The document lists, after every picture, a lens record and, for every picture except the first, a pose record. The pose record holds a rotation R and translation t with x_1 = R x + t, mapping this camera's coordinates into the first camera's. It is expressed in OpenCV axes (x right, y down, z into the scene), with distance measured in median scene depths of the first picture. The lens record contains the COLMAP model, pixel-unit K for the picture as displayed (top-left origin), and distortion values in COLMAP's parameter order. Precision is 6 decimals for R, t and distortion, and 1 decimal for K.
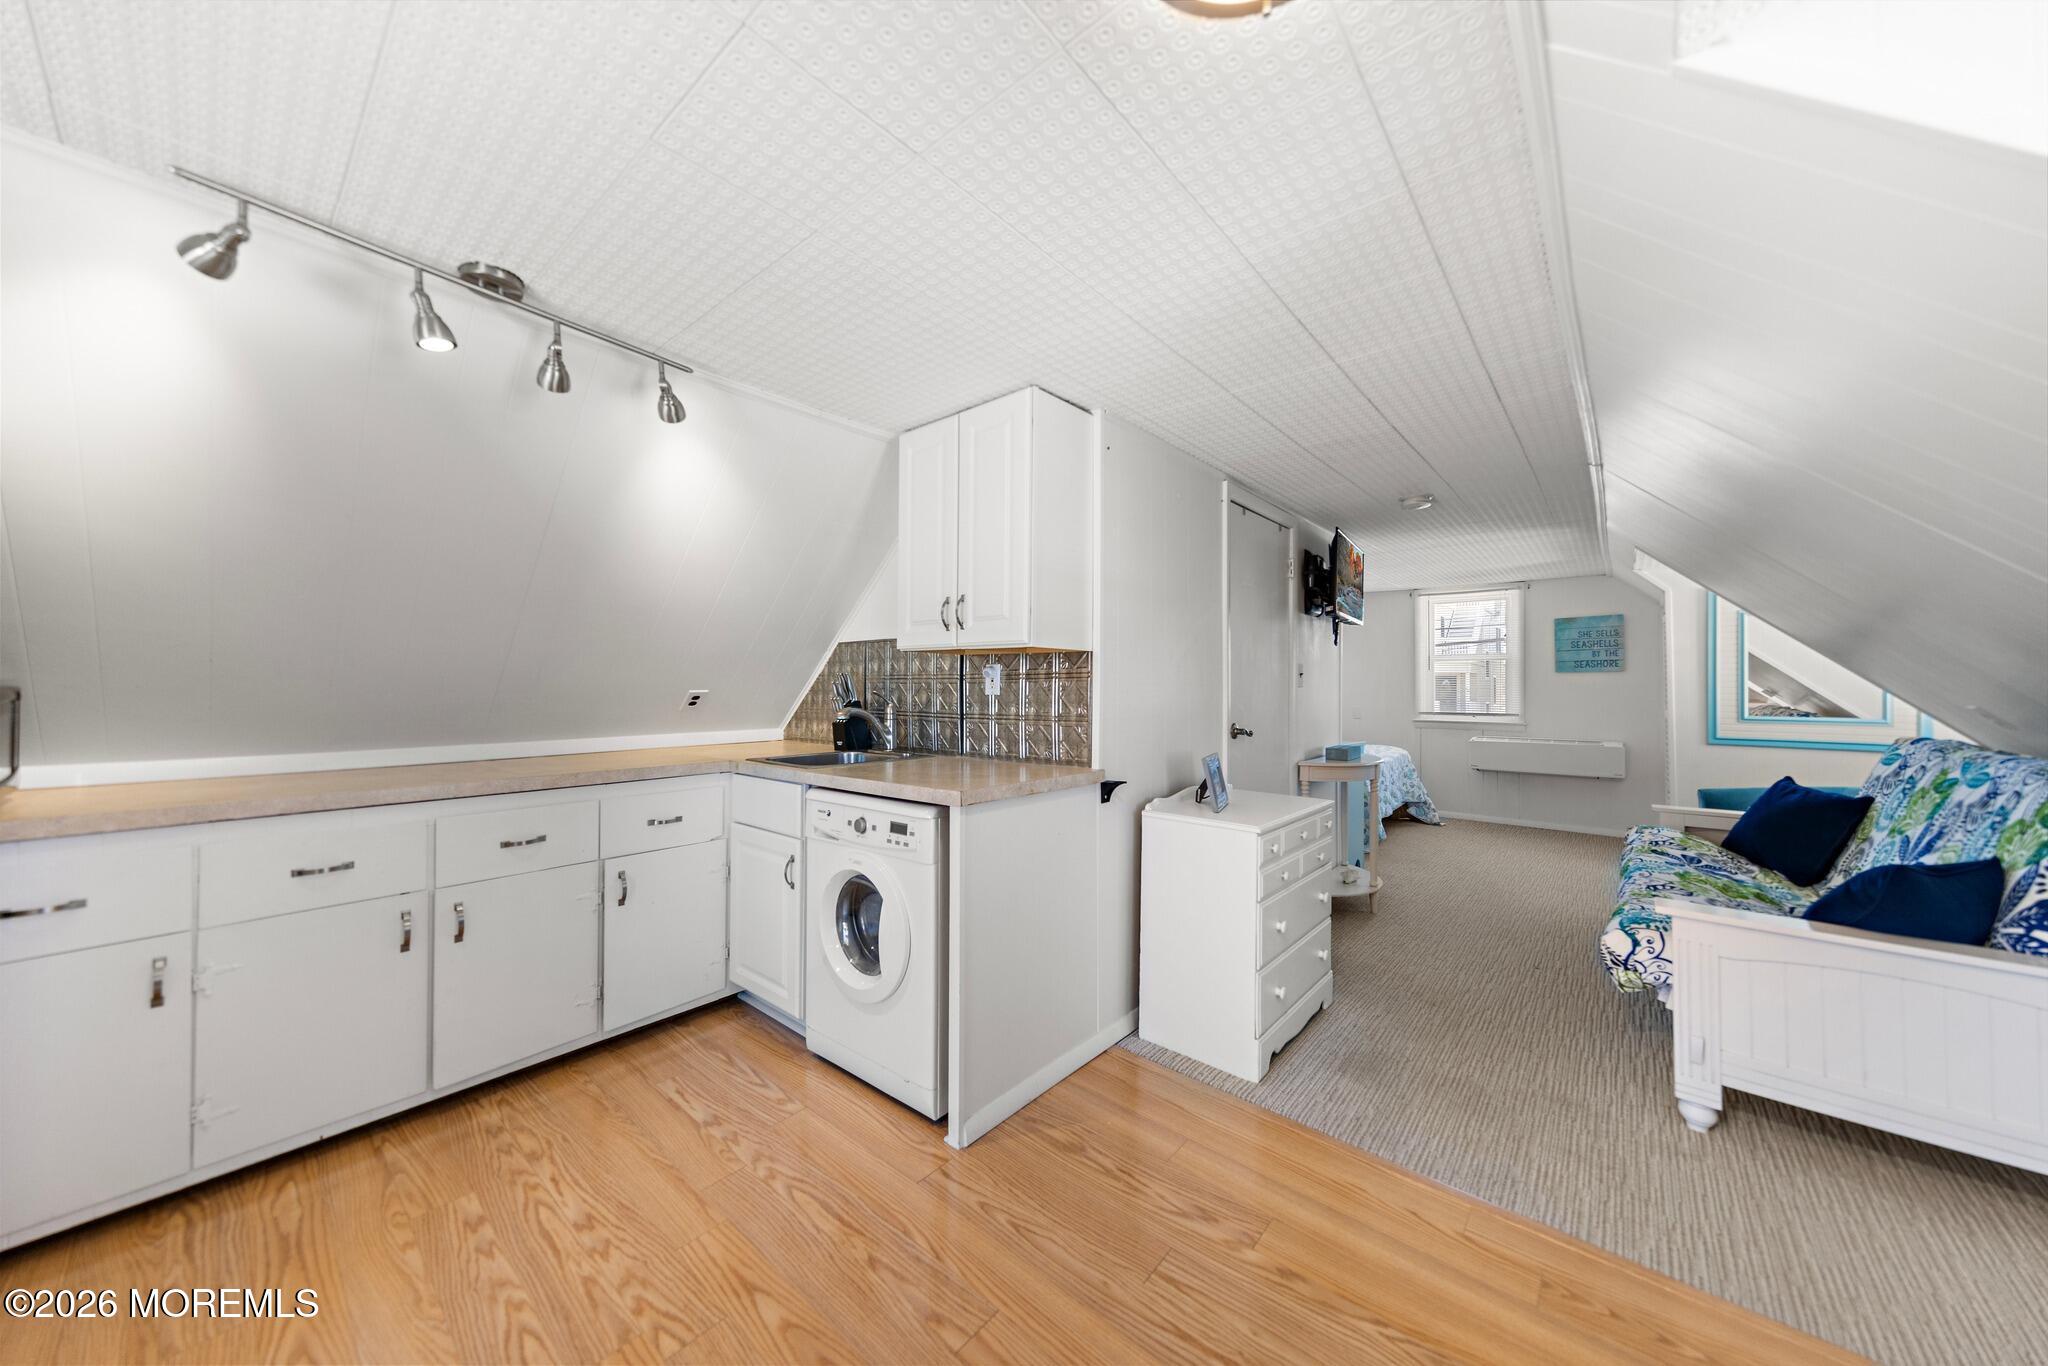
lens RADIAL K [[702.5, 0, 1026.3], [0, 702.5, 681.3], [0, 0, 1]] dist [0.011227, -0.001485]
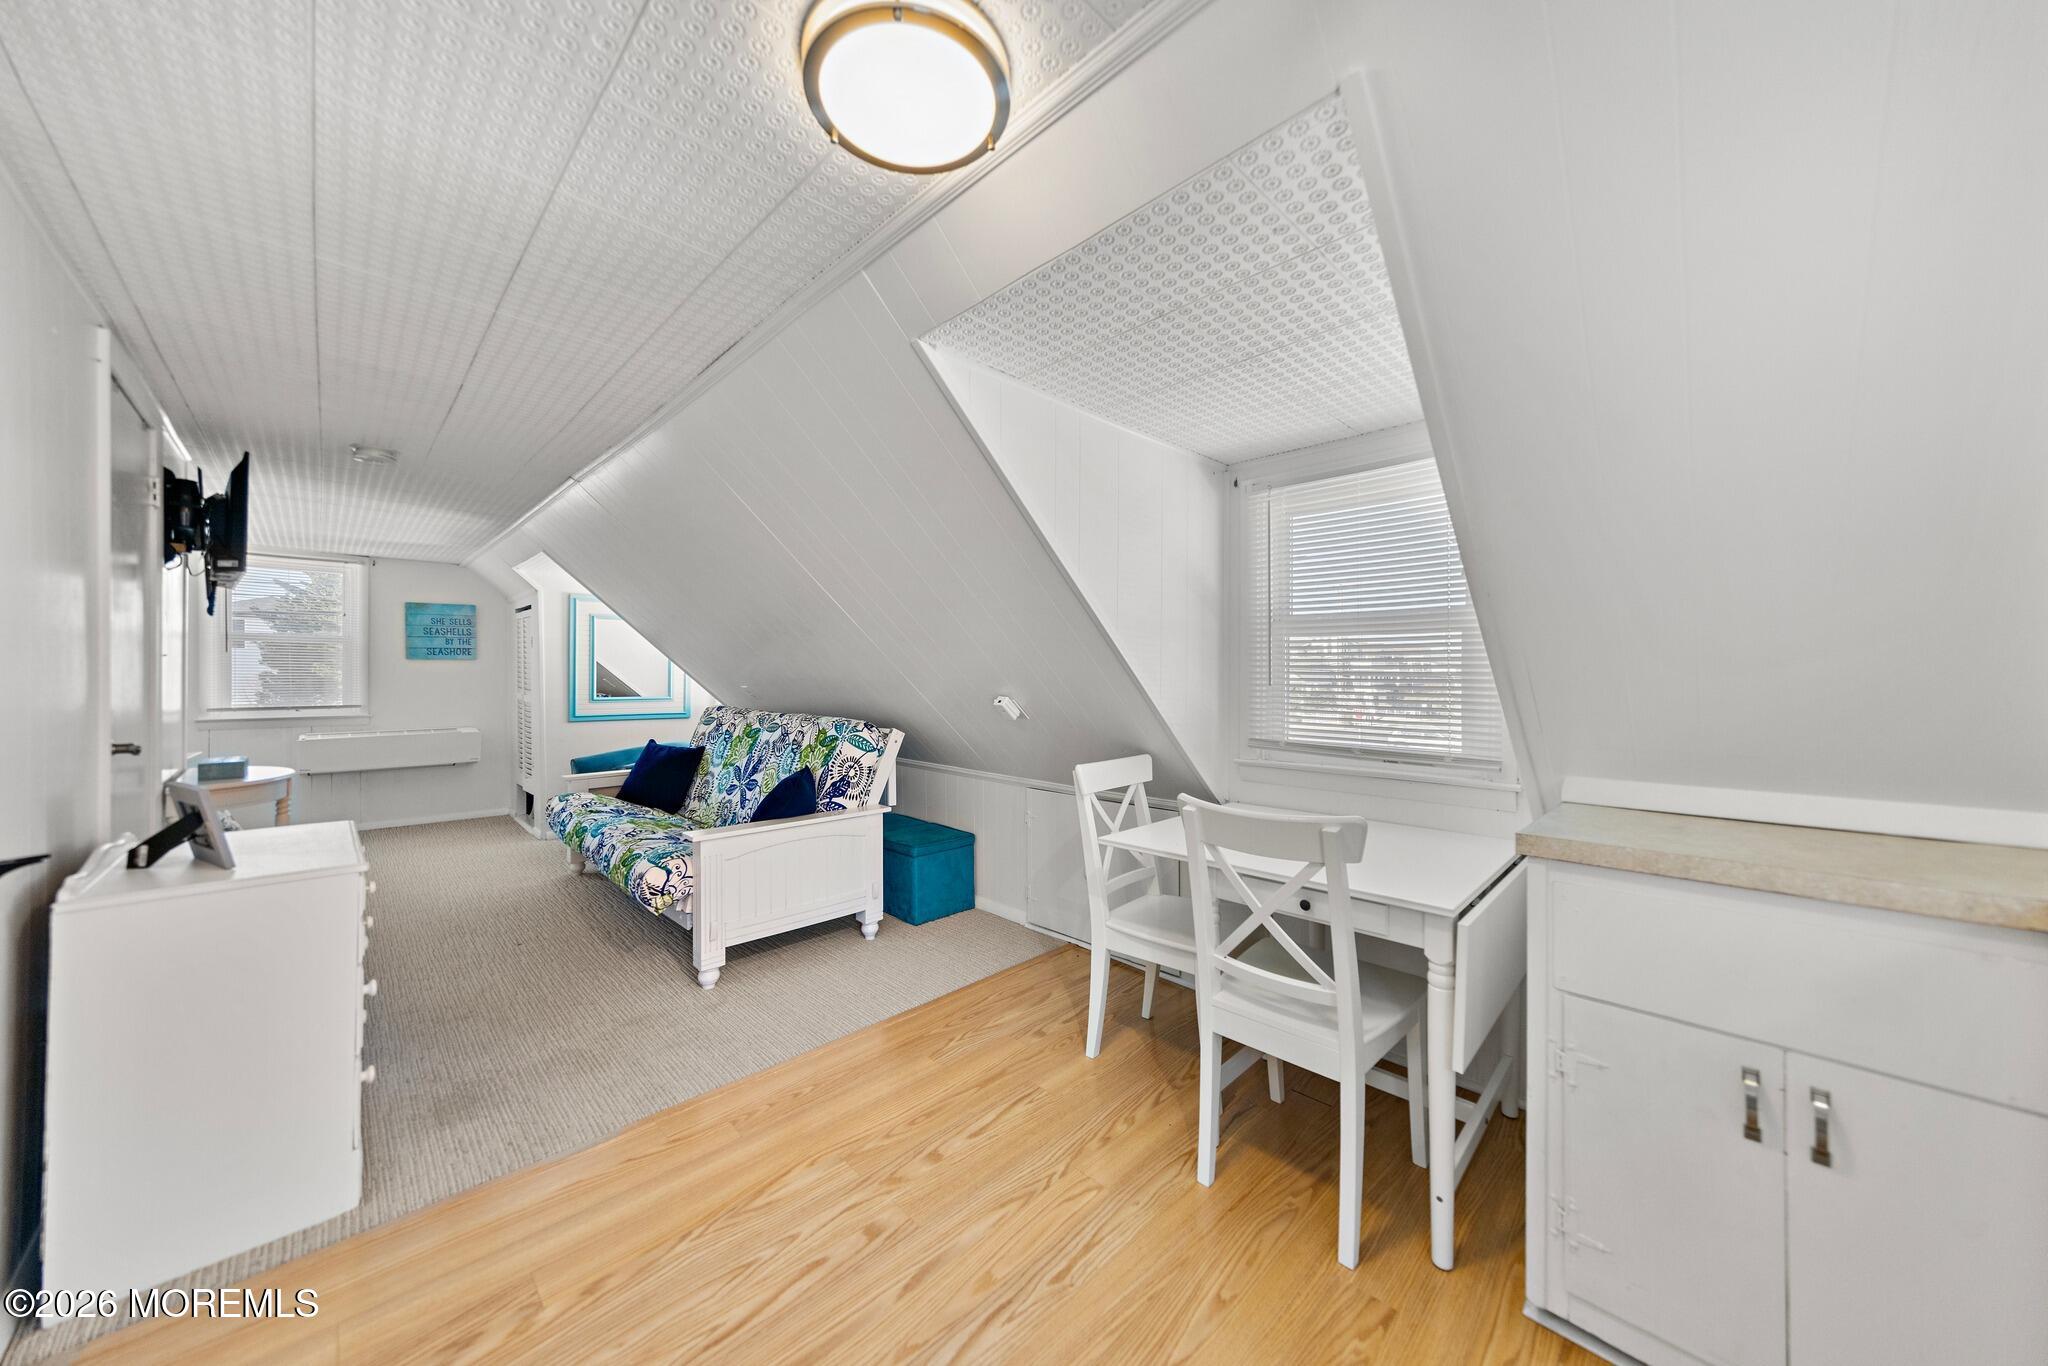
lens RADIAL K [[702.5, 0, 1036.9], [0, 702.5, 674.8], [0, 0, 1]] dist [0.011227, -0.001485]
pose [[0.071574, -0.001006, 0.997435, -0.373208], [-0.008450, 0.999963, 0.001615, -0.000813], [-0.997400, -0.008544, 0.071562, 0.230120]]
